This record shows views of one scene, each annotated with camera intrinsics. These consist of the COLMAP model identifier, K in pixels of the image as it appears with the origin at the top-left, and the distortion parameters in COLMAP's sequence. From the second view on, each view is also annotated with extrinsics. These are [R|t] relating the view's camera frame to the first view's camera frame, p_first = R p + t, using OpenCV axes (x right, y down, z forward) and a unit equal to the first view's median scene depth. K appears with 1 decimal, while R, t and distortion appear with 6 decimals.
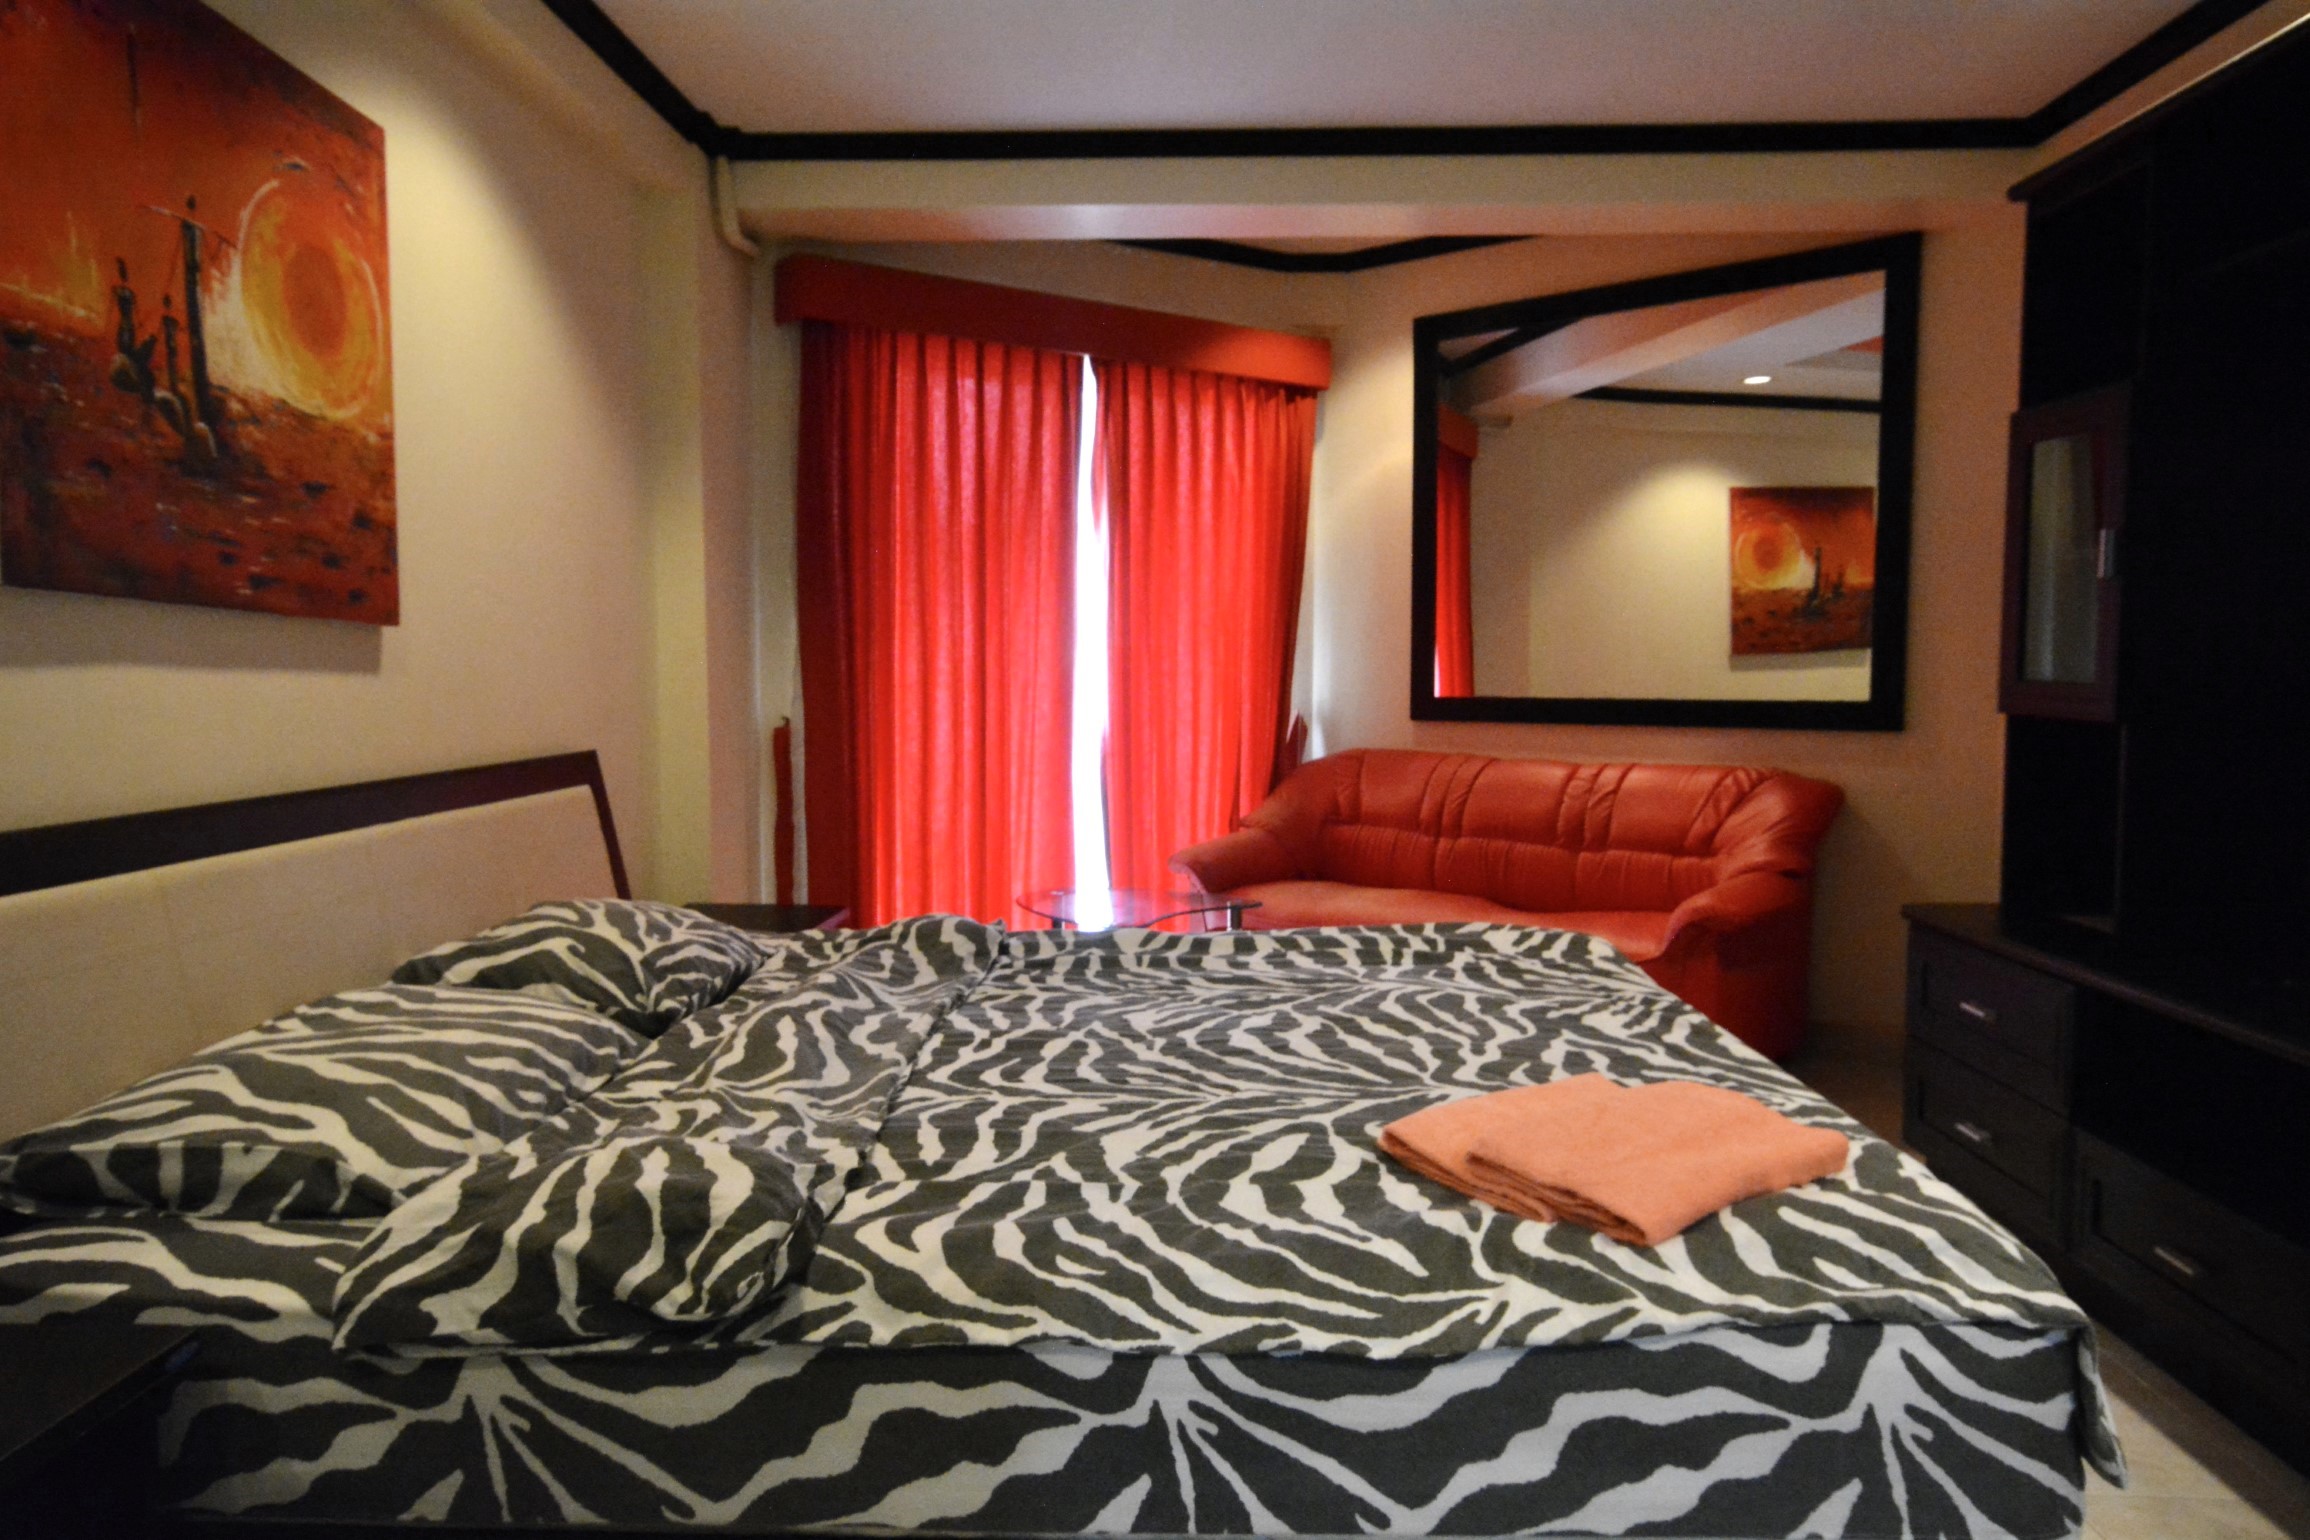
lens RADIAL K [[1509.9, 0, 1151.2], [0, 1509.9, 767.1], [0, 0, 1]] dist [0.037175, 0.006195]
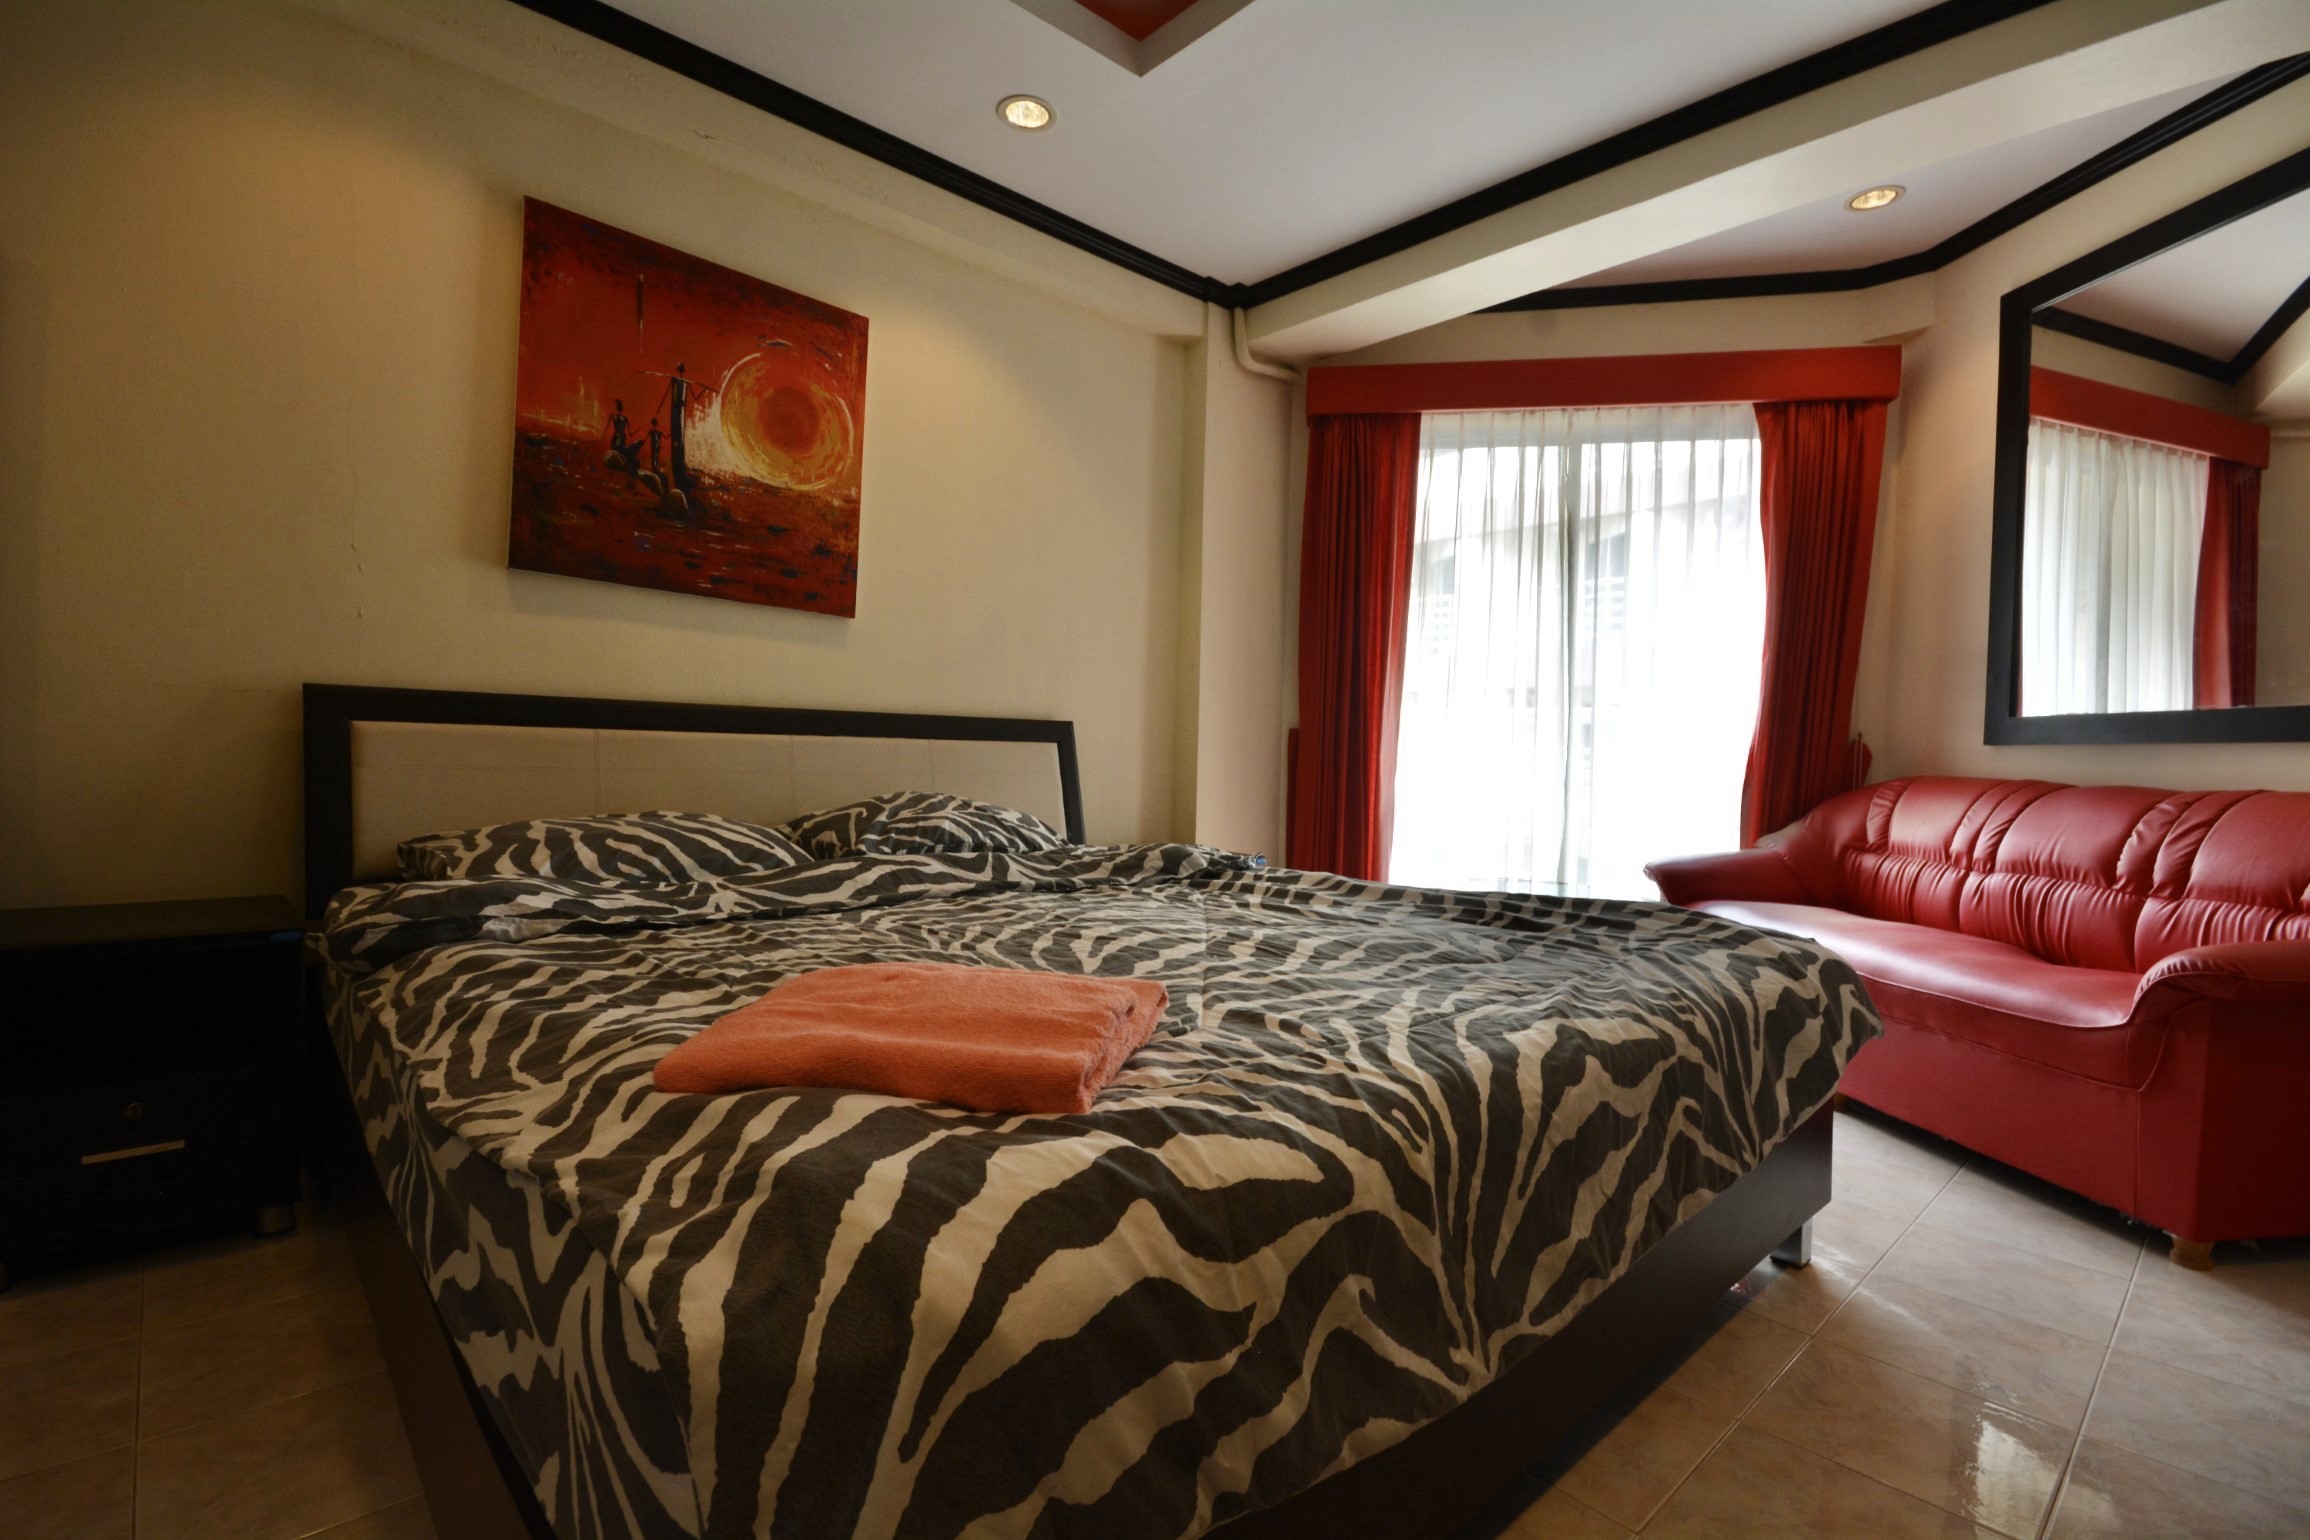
lens RADIAL K [[1055.0, 0, 1157.5], [0, 1055.0, 775.1], [0, 0, 1]] dist [0.010015, -0.007180]
pose [[0.705808, 0.034220, -0.707576, 0.621081], [-0.076353, 0.996689, -0.027960, 0.093708], [0.704276, 0.073759, 0.706084, 0.520800]]
